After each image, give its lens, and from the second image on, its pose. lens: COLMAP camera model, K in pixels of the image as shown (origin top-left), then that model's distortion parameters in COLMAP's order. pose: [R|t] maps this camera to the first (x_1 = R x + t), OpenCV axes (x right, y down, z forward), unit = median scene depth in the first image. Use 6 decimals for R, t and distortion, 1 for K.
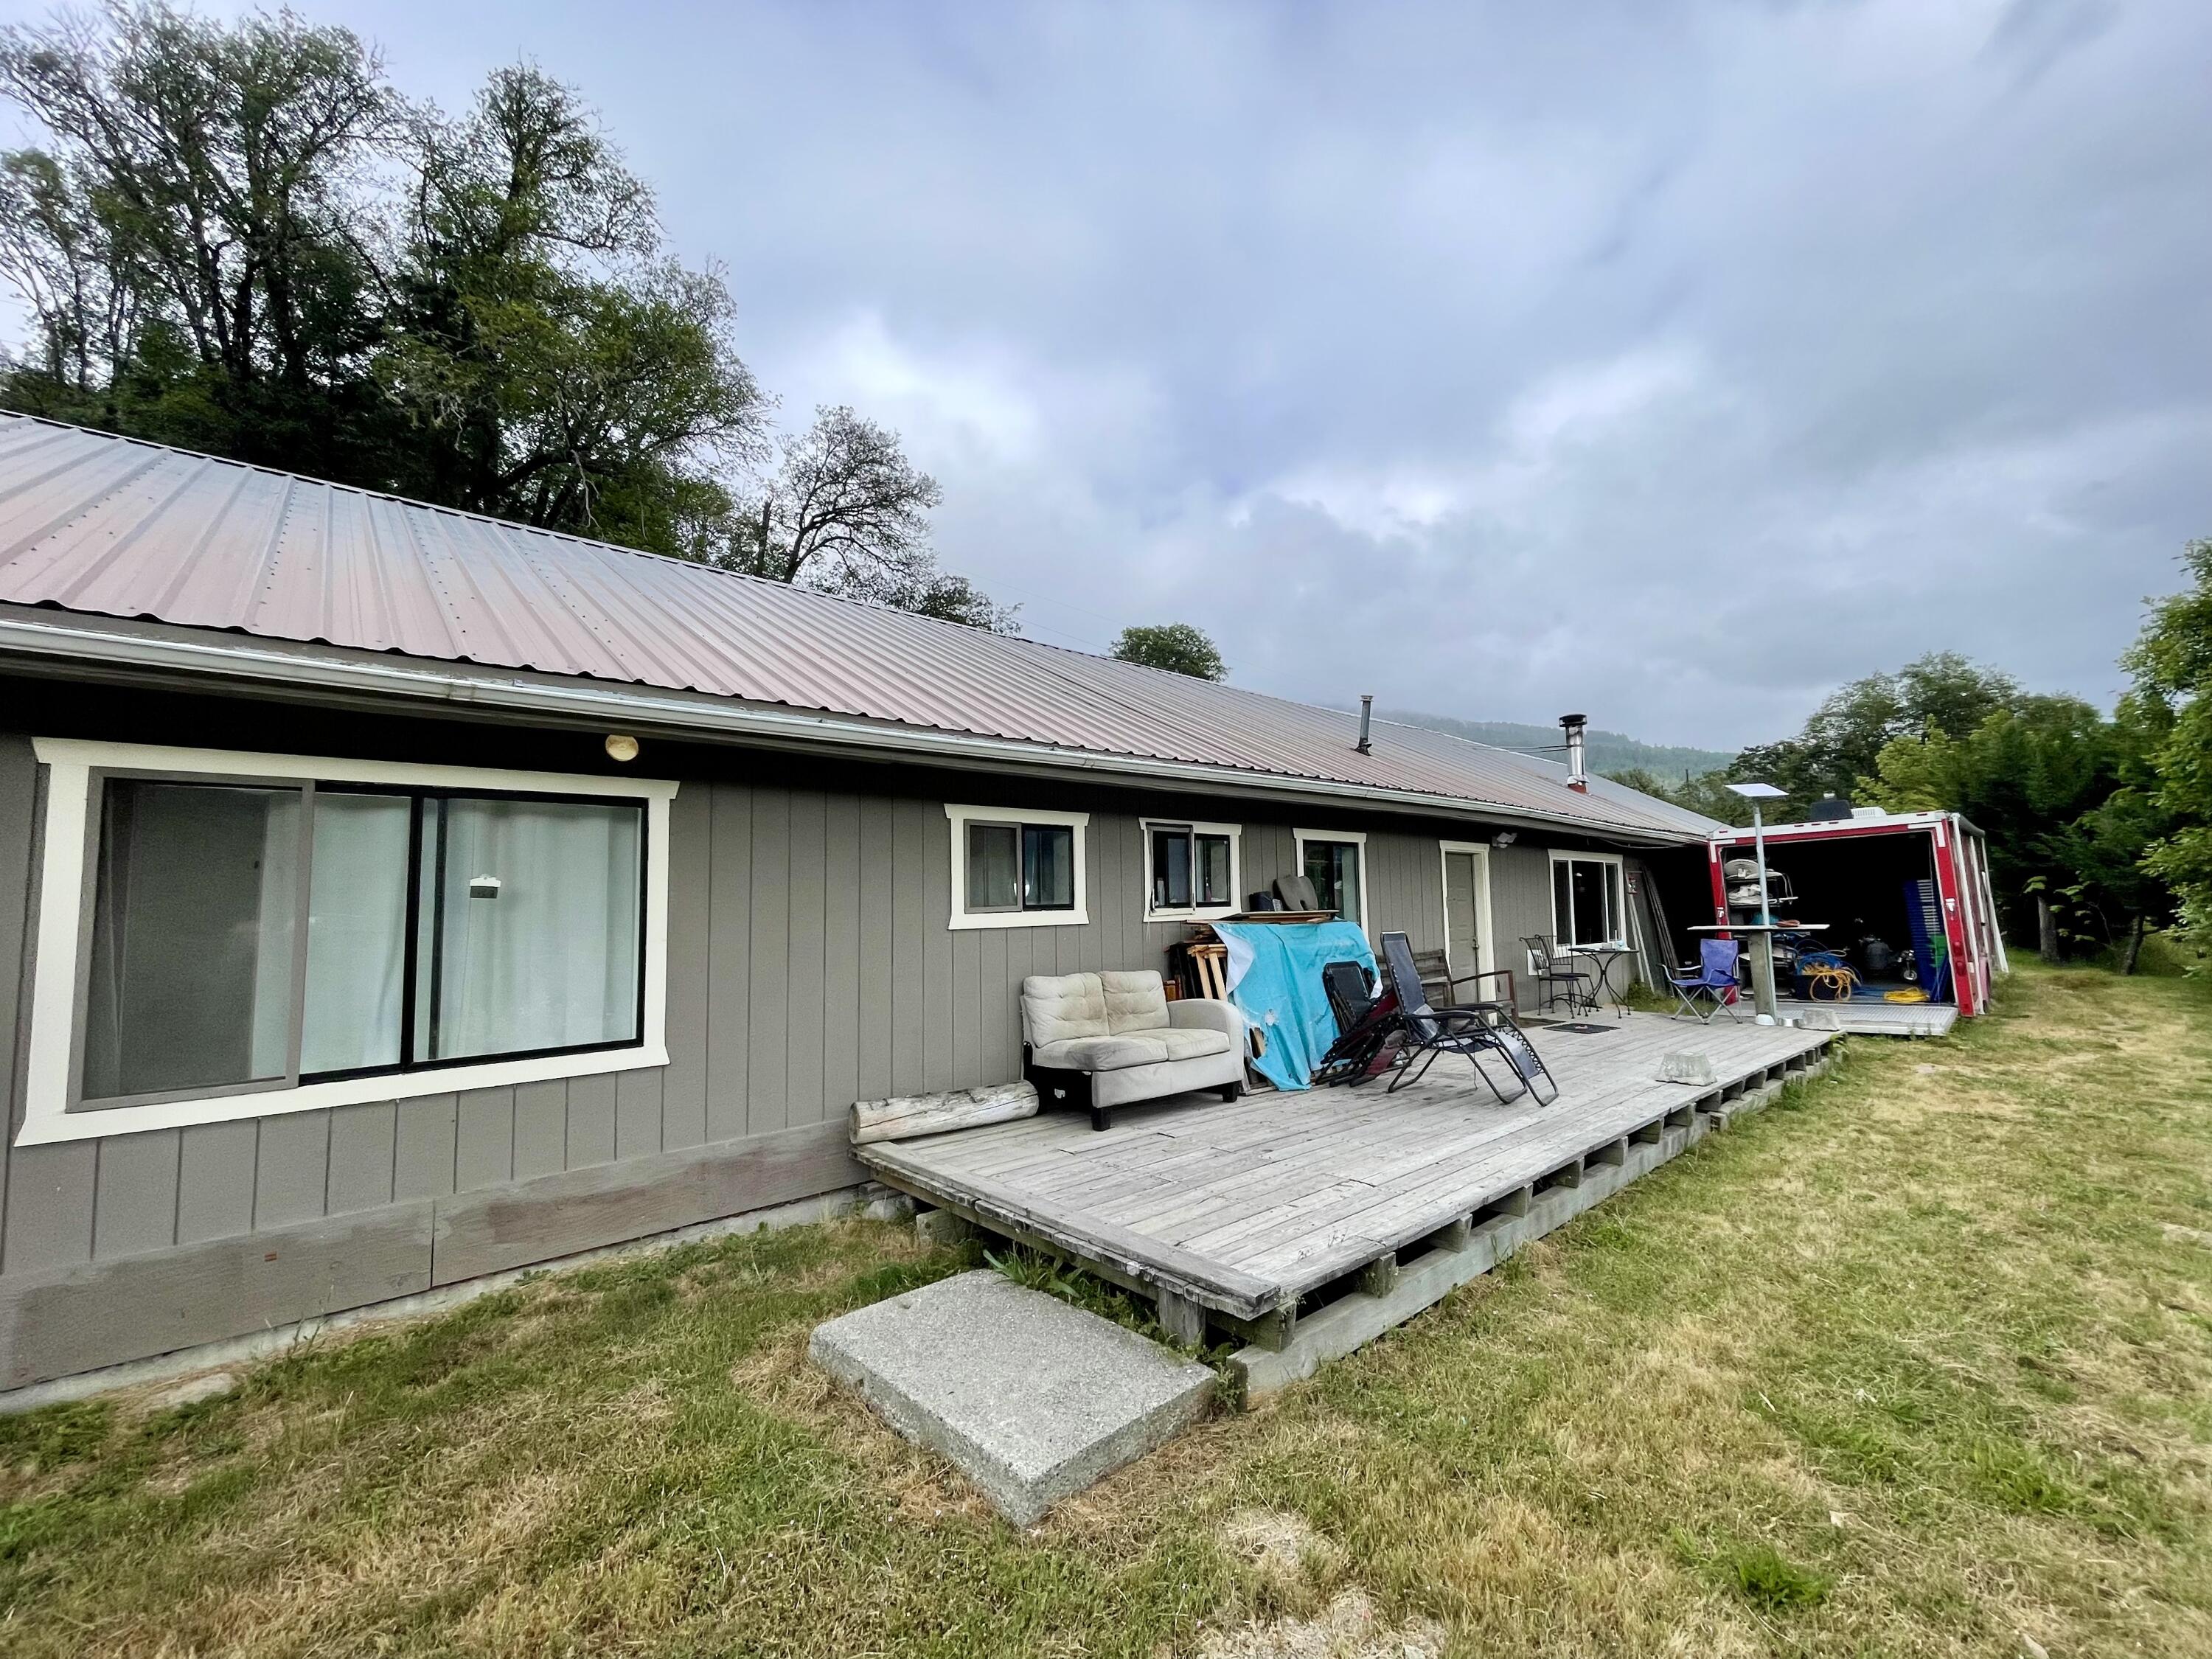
lens RADIAL K [[890.5, 0, 1113.2], [0, 890.5, 832.7], [0, 0, 1]] dist [-0.001946, -0.000390]
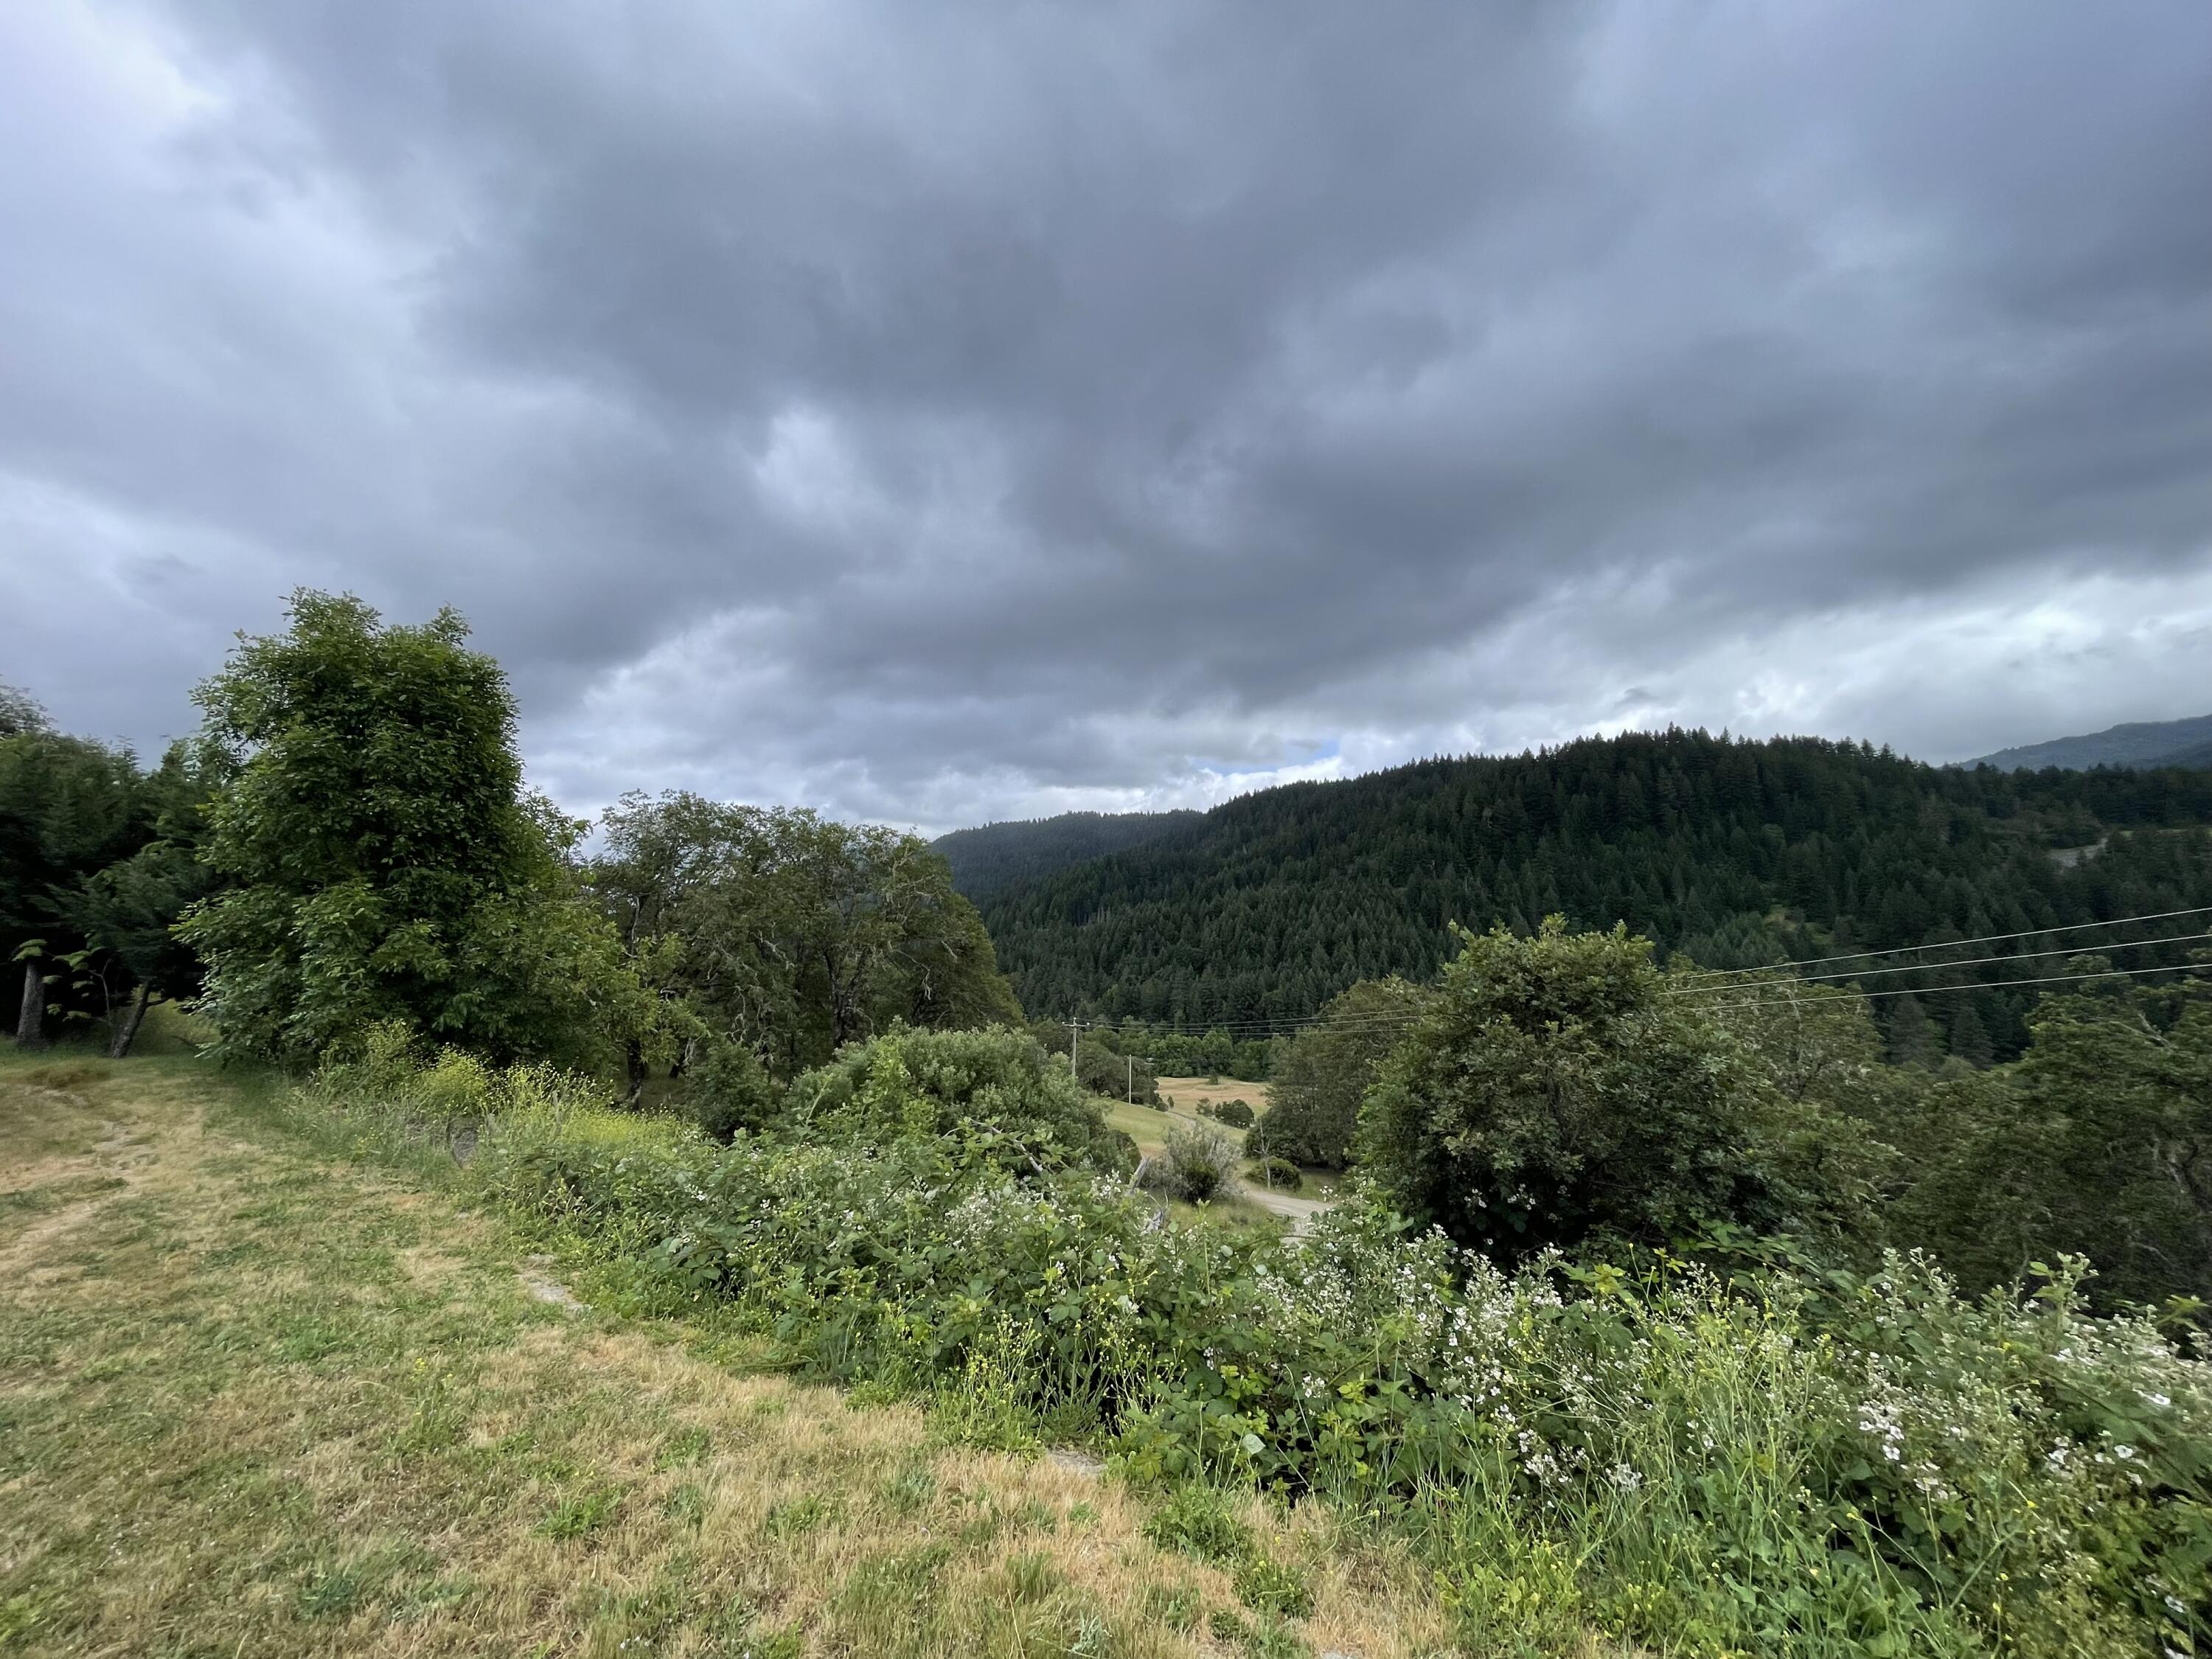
lens RADIAL K [[890.5, 0, 1113.2], [0, 890.5, 832.7], [0, 0, 1]] dist [-0.001946, -0.000390]
pose [[-0.120944, 0.124035, 0.984880, 0.189217], [-0.058645, 0.989537, -0.131824, 0.004173], [-0.990925, -0.073702, -0.112405, 0.201298]]
